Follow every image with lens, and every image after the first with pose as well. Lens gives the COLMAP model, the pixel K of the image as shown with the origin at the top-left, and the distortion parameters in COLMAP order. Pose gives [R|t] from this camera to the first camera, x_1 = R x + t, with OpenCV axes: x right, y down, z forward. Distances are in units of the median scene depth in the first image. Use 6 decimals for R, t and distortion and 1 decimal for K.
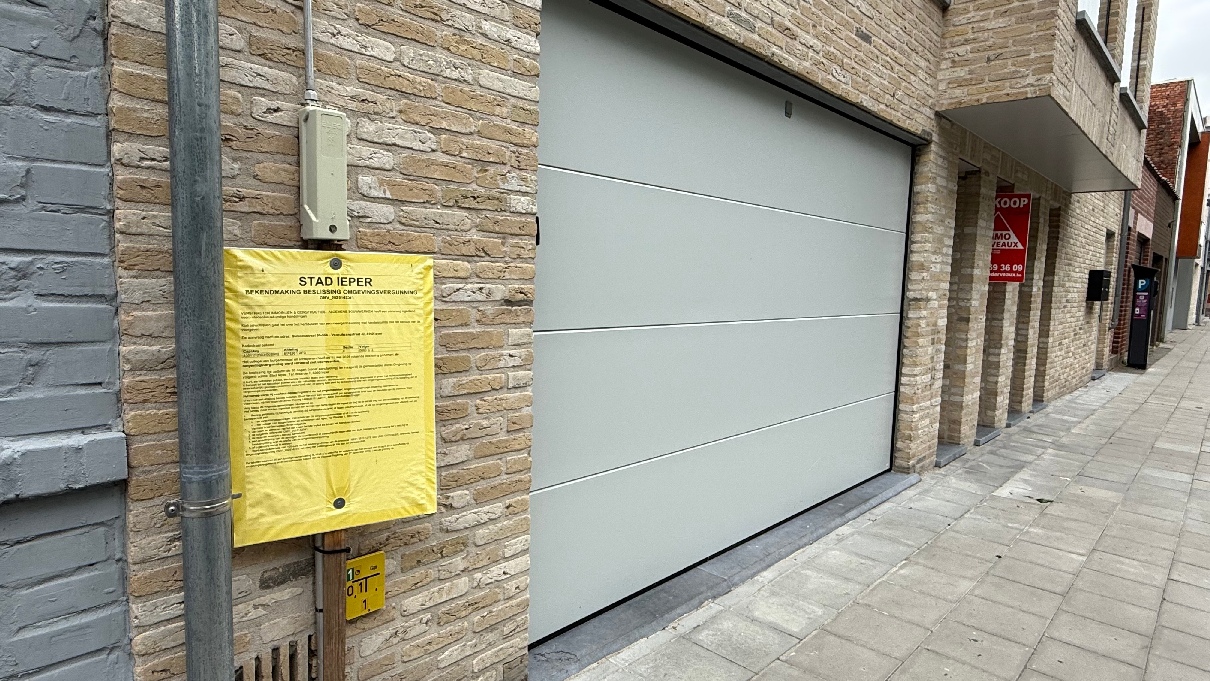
lens RADIAL K [[688.9, 0, 605.0], [0, 688.9, 340.5], [0, 0, 1]] dist [0.002065, -0.000762]
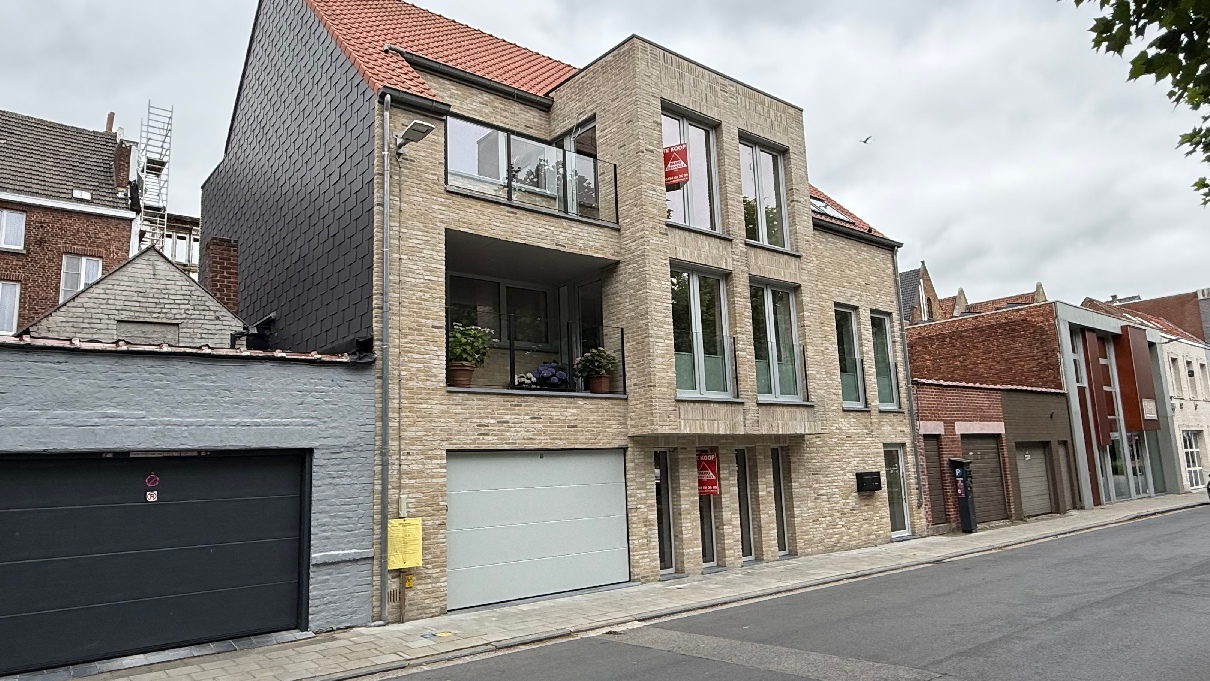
lens RADIAL K [[754.5, 0, 605.0], [0, 754.5, 340.5], [0, 0, 1]] dist [0.001864, 0.000250]
pose [[0.986195, -0.090635, -0.138578, 2.612237], [0.052389, 0.964693, -0.258112, 0.176875], [0.157079, 0.247289, 0.956125, -5.914816]]
